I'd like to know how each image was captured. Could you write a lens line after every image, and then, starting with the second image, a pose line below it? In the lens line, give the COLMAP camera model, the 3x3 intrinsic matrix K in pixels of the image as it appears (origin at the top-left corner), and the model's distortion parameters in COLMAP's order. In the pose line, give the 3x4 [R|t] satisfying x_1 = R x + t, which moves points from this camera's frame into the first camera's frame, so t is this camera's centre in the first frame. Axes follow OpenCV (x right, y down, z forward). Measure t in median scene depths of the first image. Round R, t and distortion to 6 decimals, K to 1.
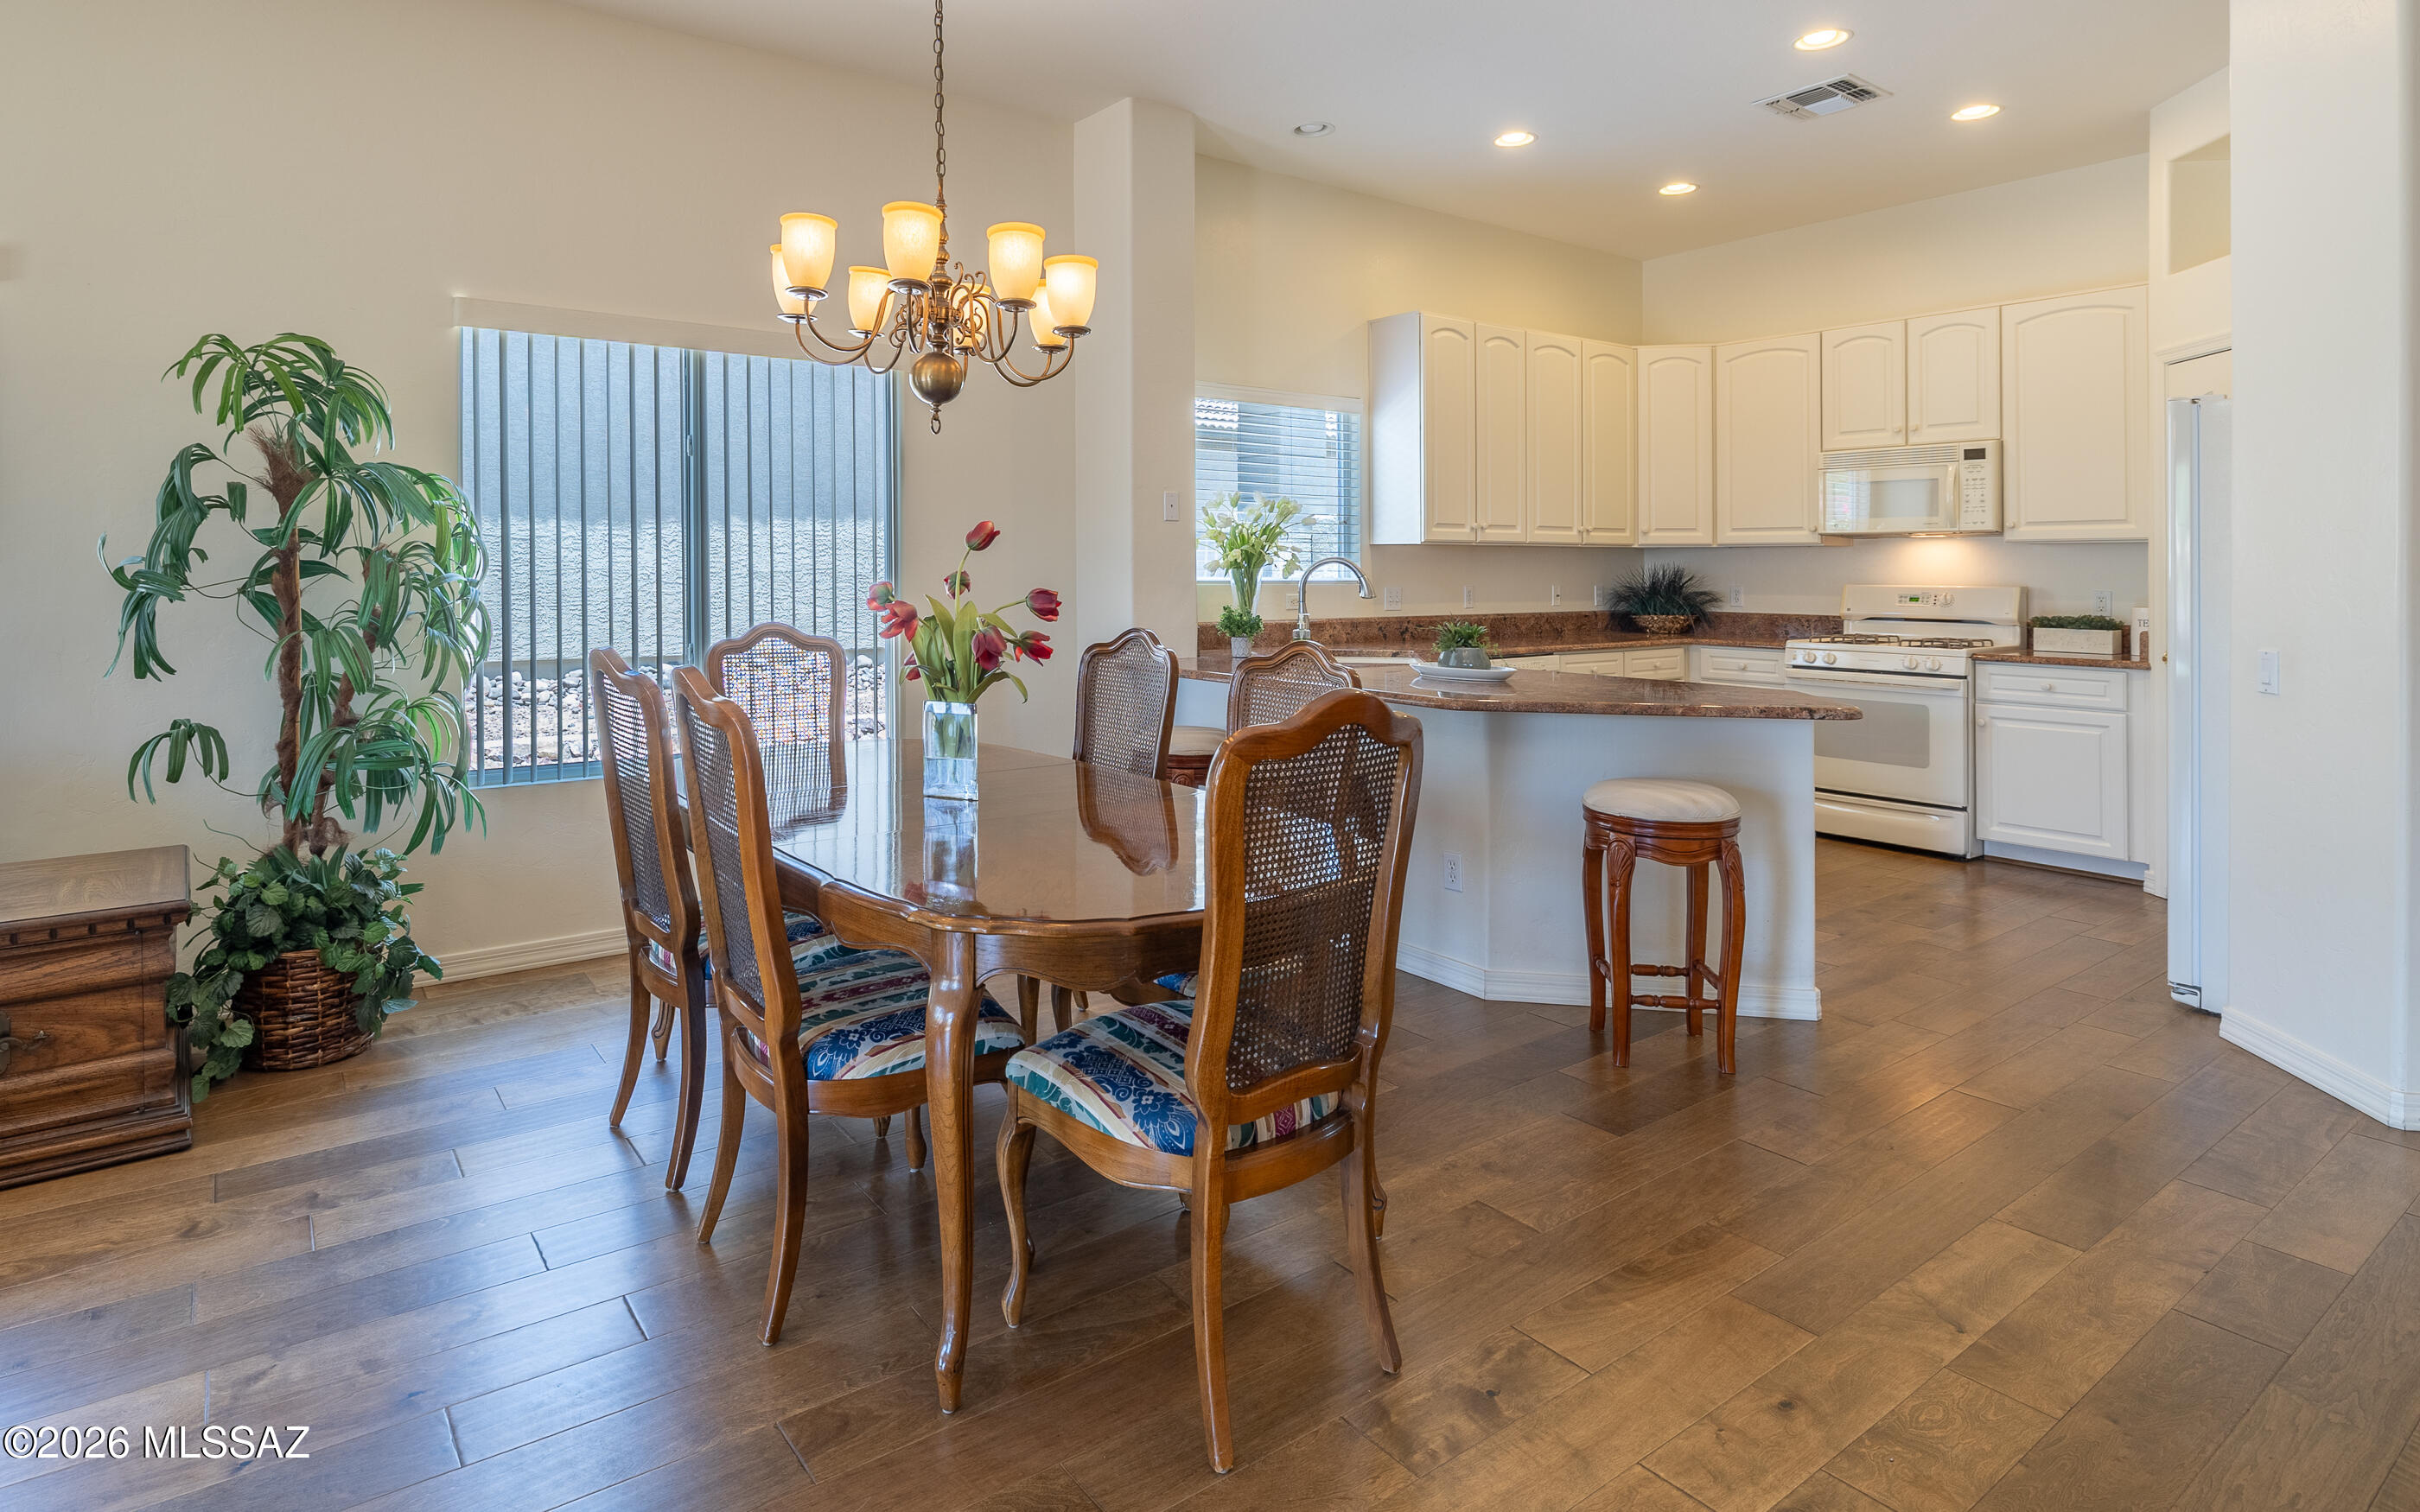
lens RADIAL K [[1265.6, 0, 1080.7], [0, 1265.6, 560.6], [0, 0, 1]] dist [-0.007887, 0.000240]
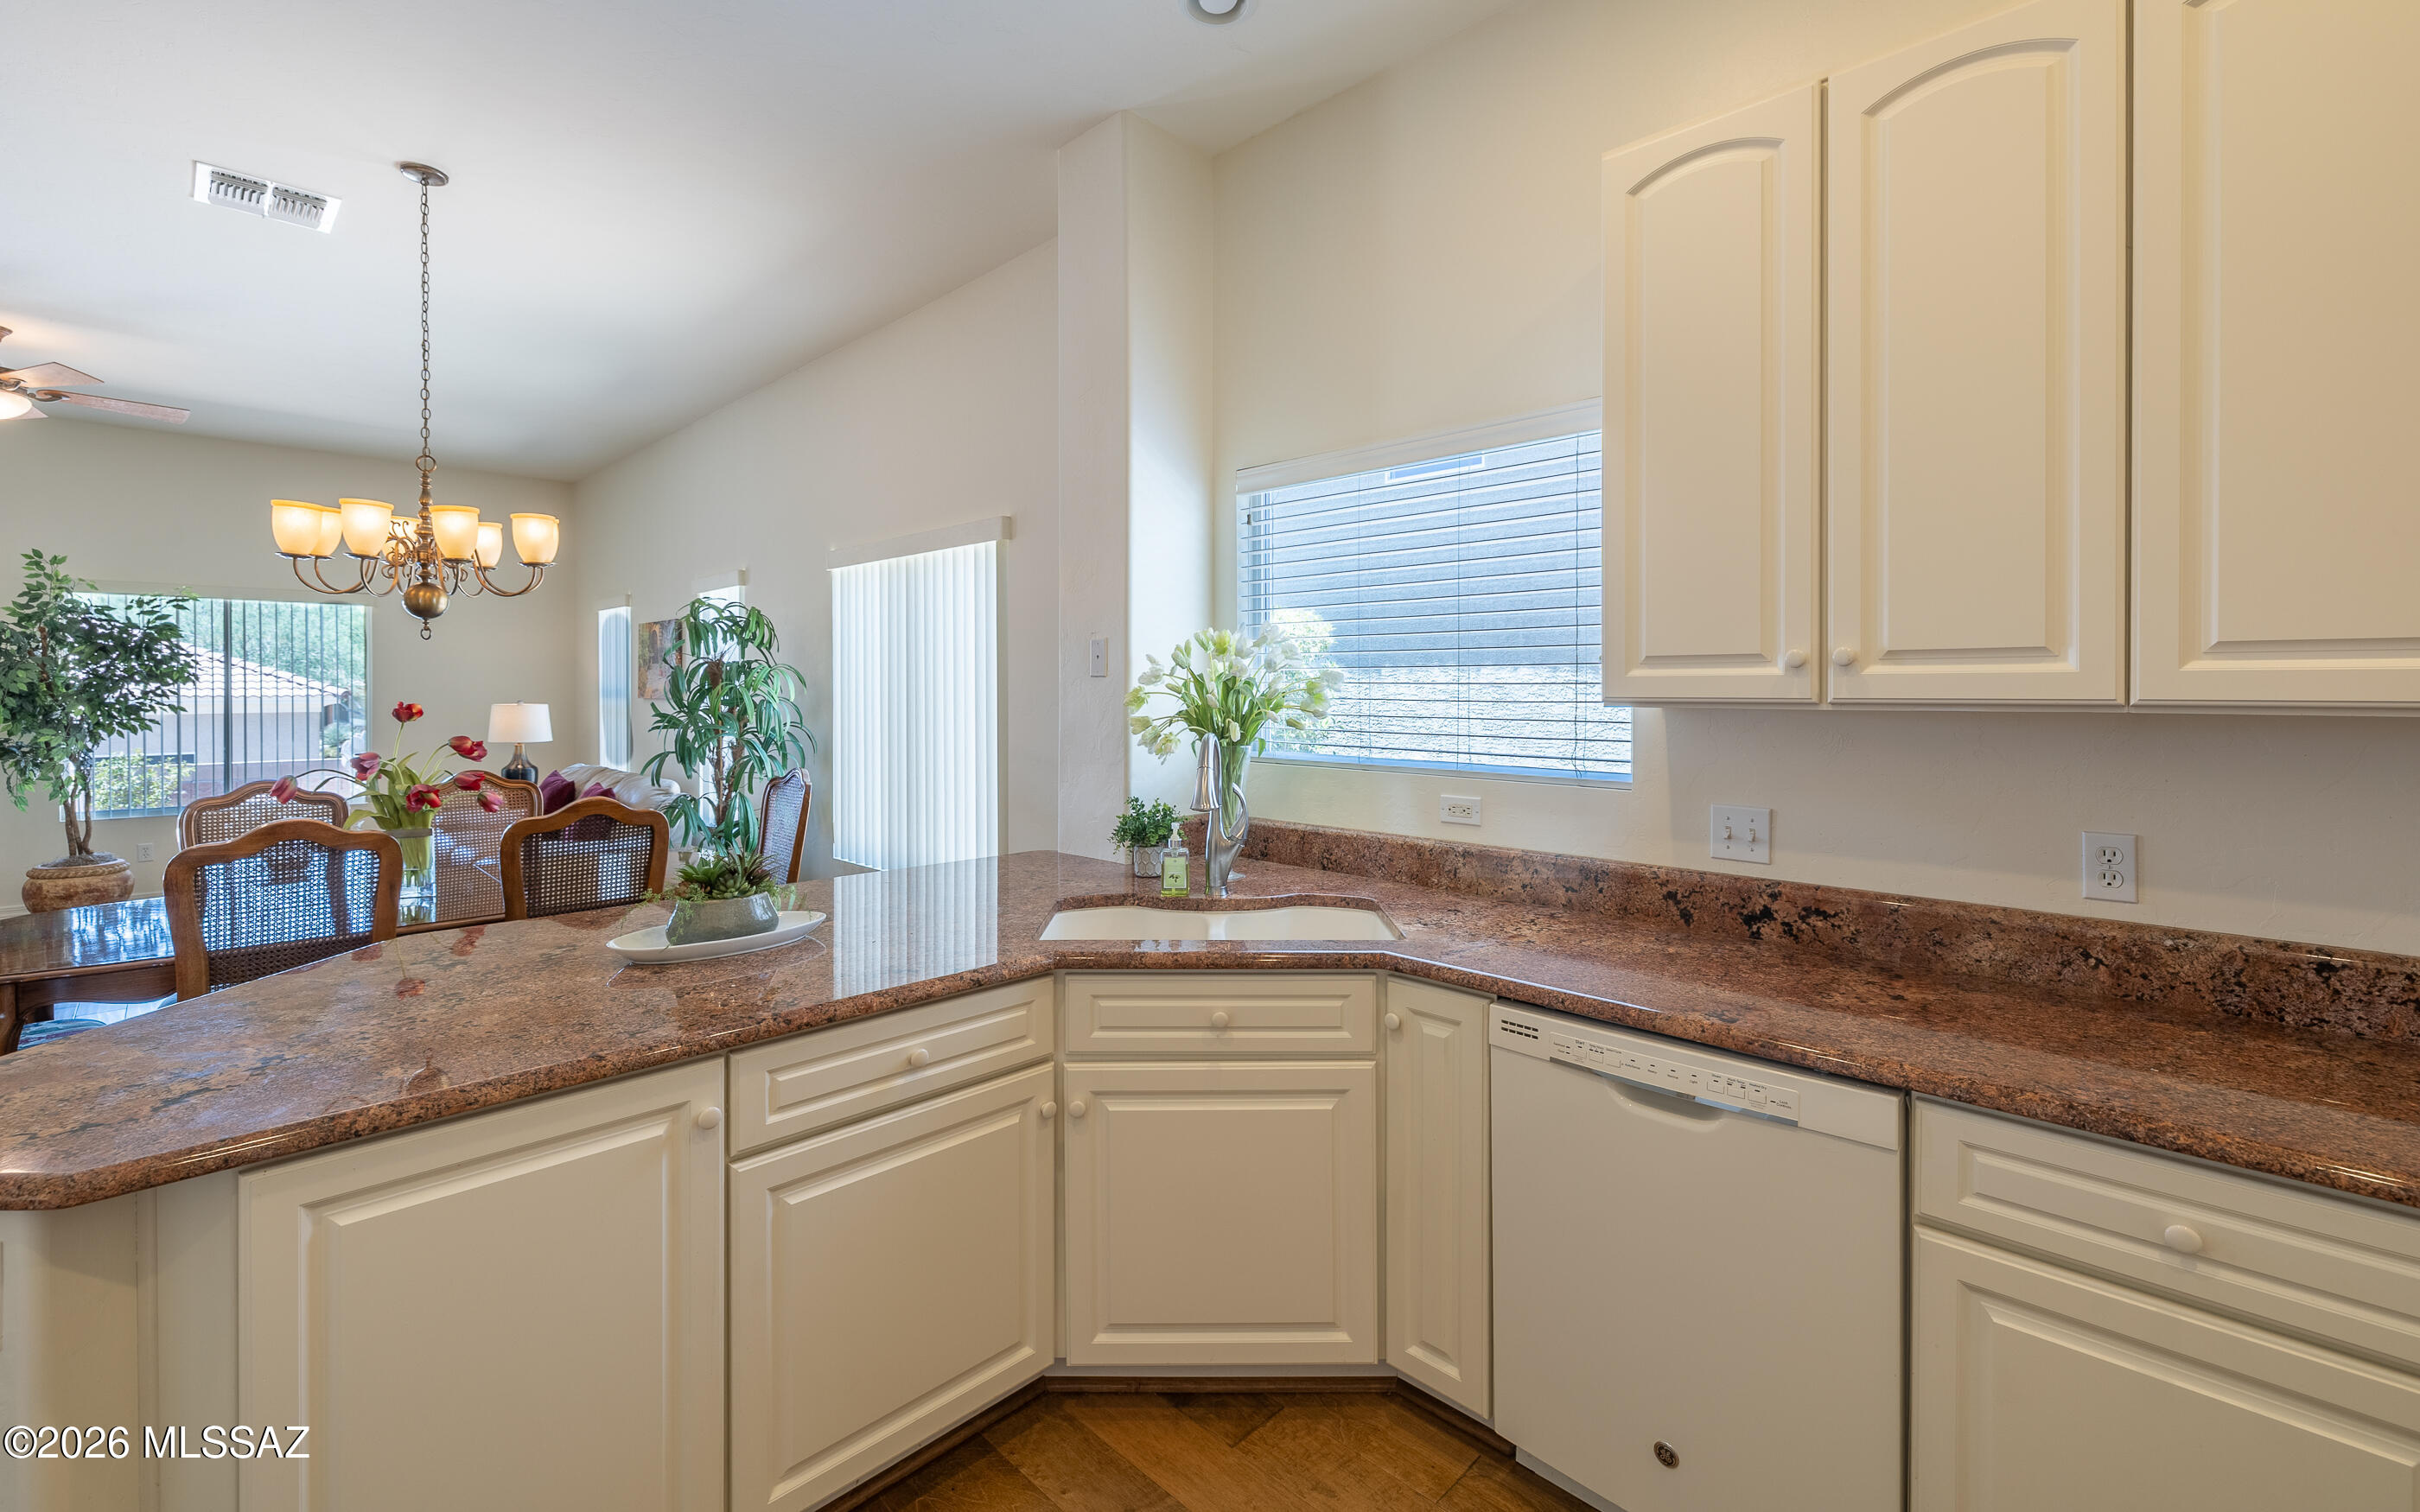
lens RADIAL K [[1018.4, 0, 1210.4], [0, 1018.4, 685.6], [0, 0, 1]] dist [-0.002511, -0.000682]
pose [[0.186278, -0.006412, -0.982476, 0.589457], [0.000331, 0.999979, -0.006464, -0.018291], [0.982497, 0.000878, 0.186276, 0.820697]]
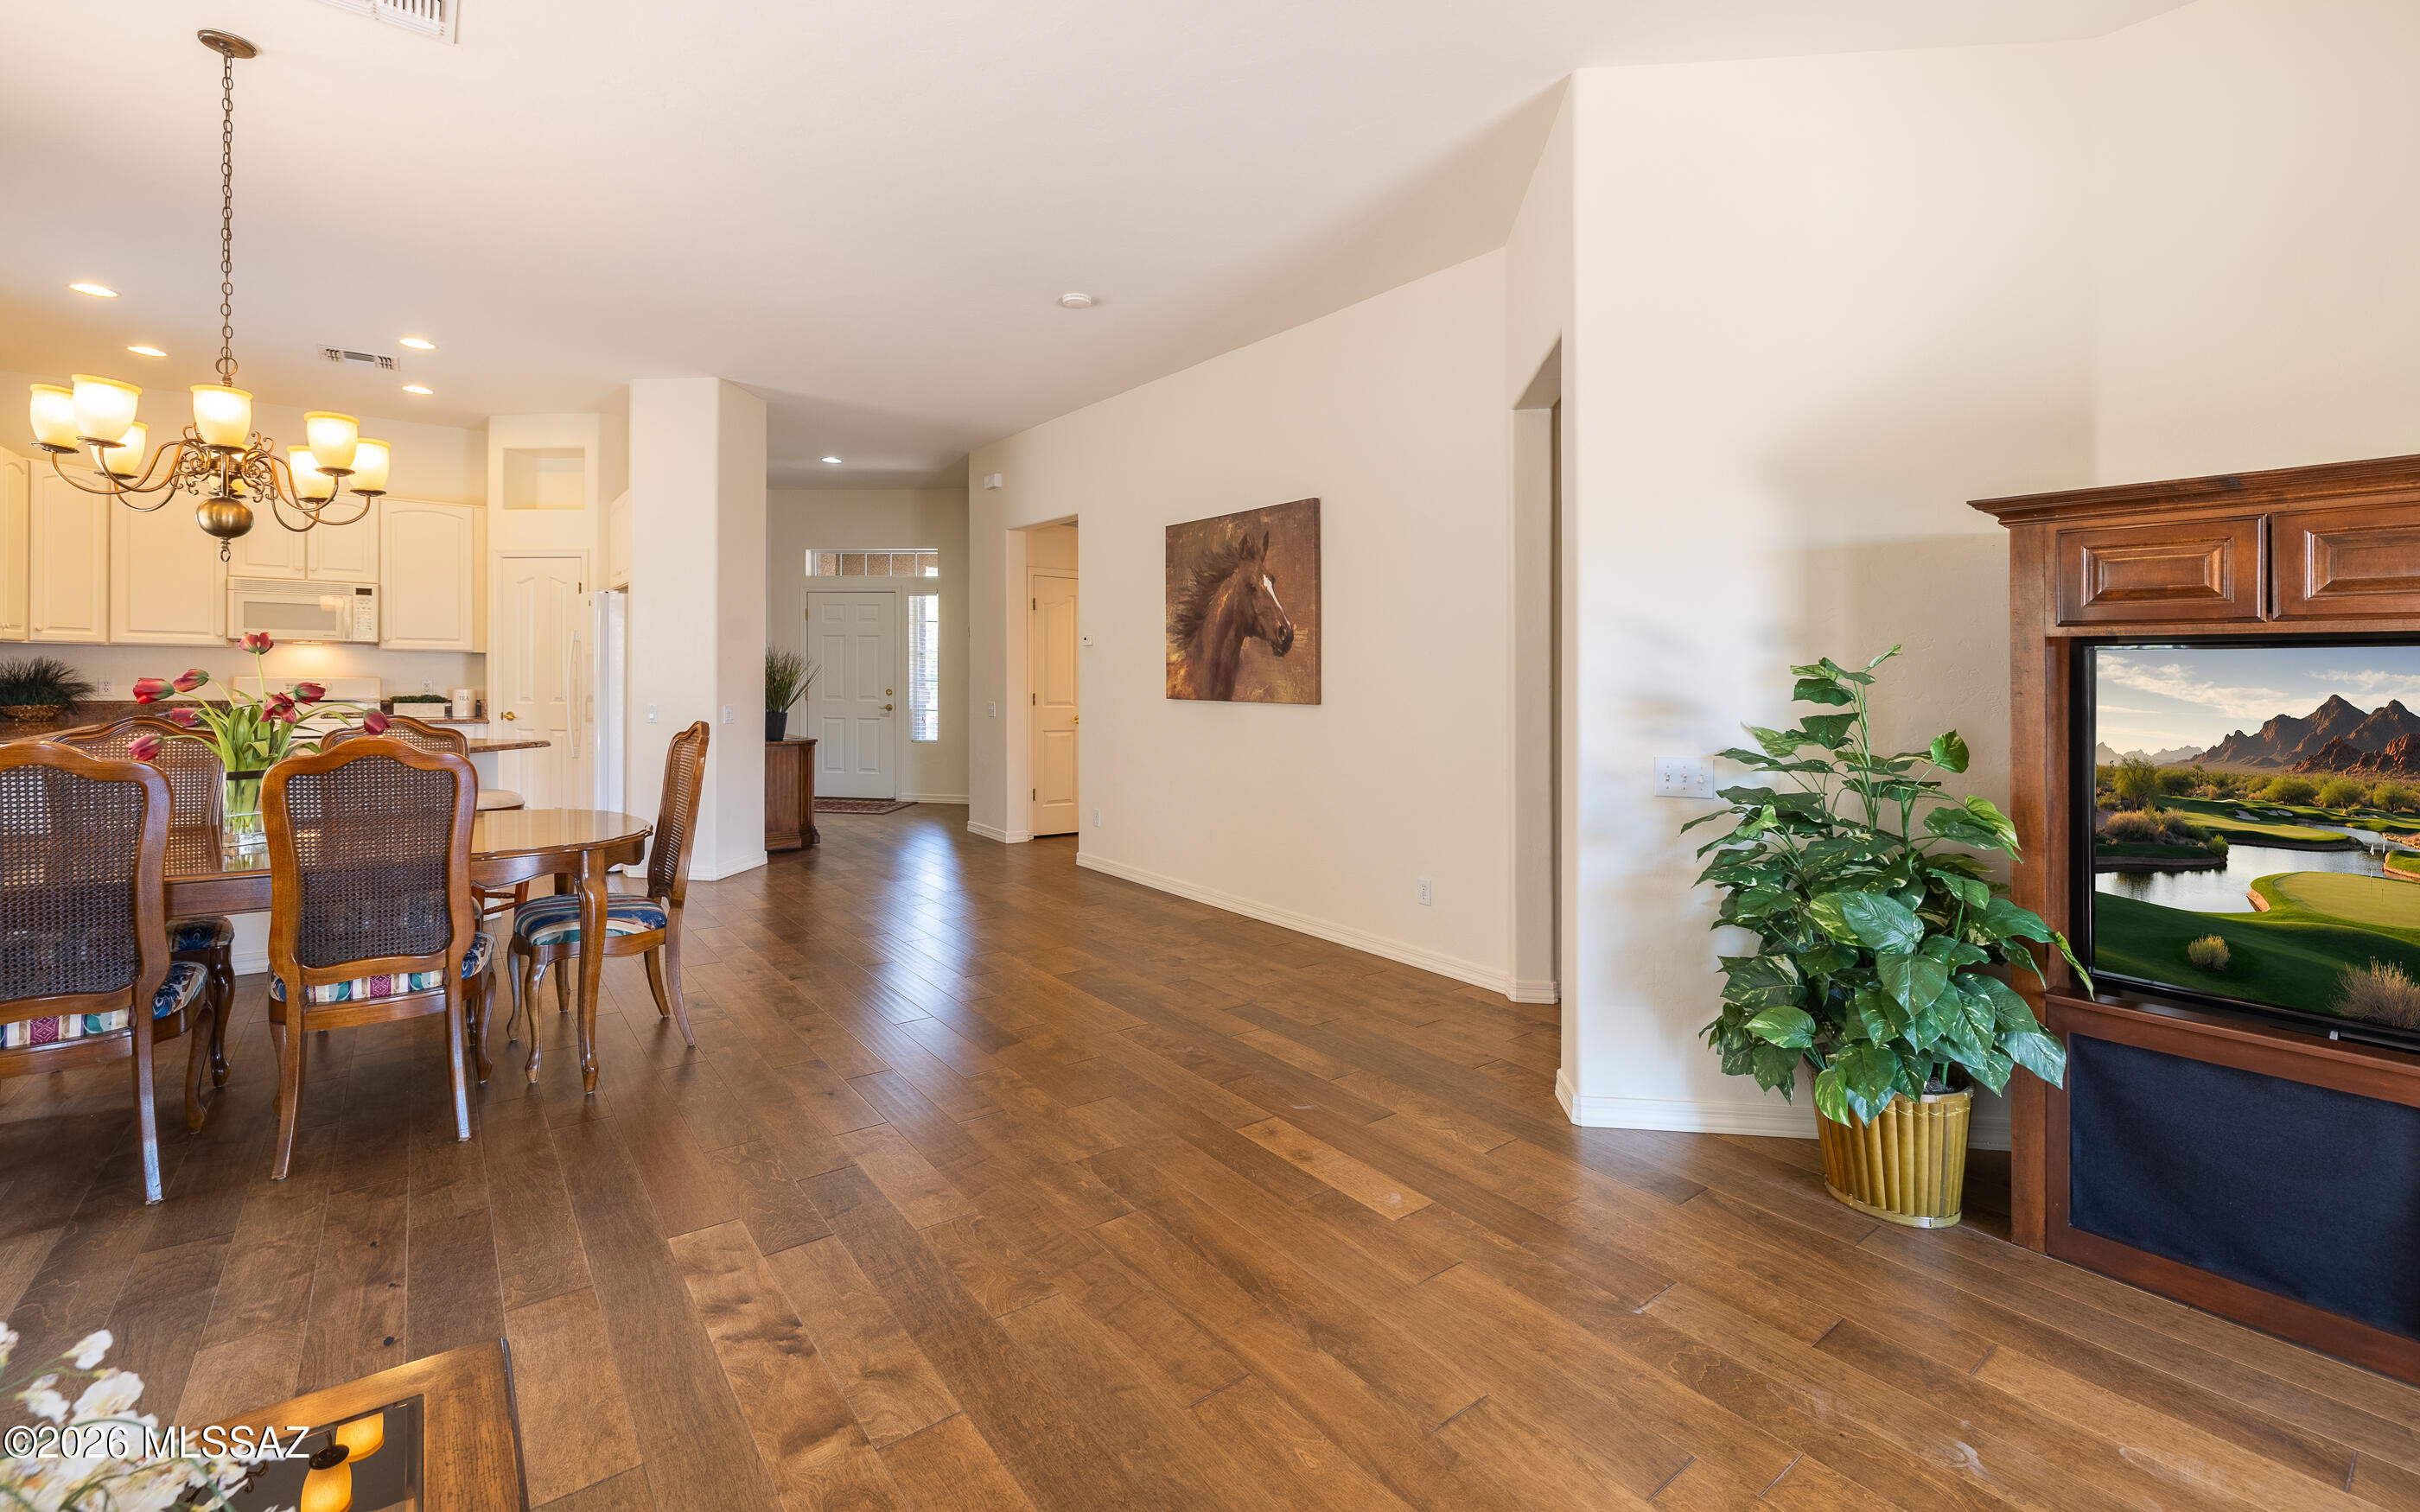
lens RADIAL K [[1018.4, 0, 1223.5], [0, 1018.4, 668.7], [0, 0, 1]] dist [-0.002511, -0.000682]
pose [[-0.063356, 0.004580, 0.997980, -0.592895], [-0.019064, 0.999801, -0.005799, -0.003317], [-0.997809, -0.019393, -0.063256, 0.025025]]
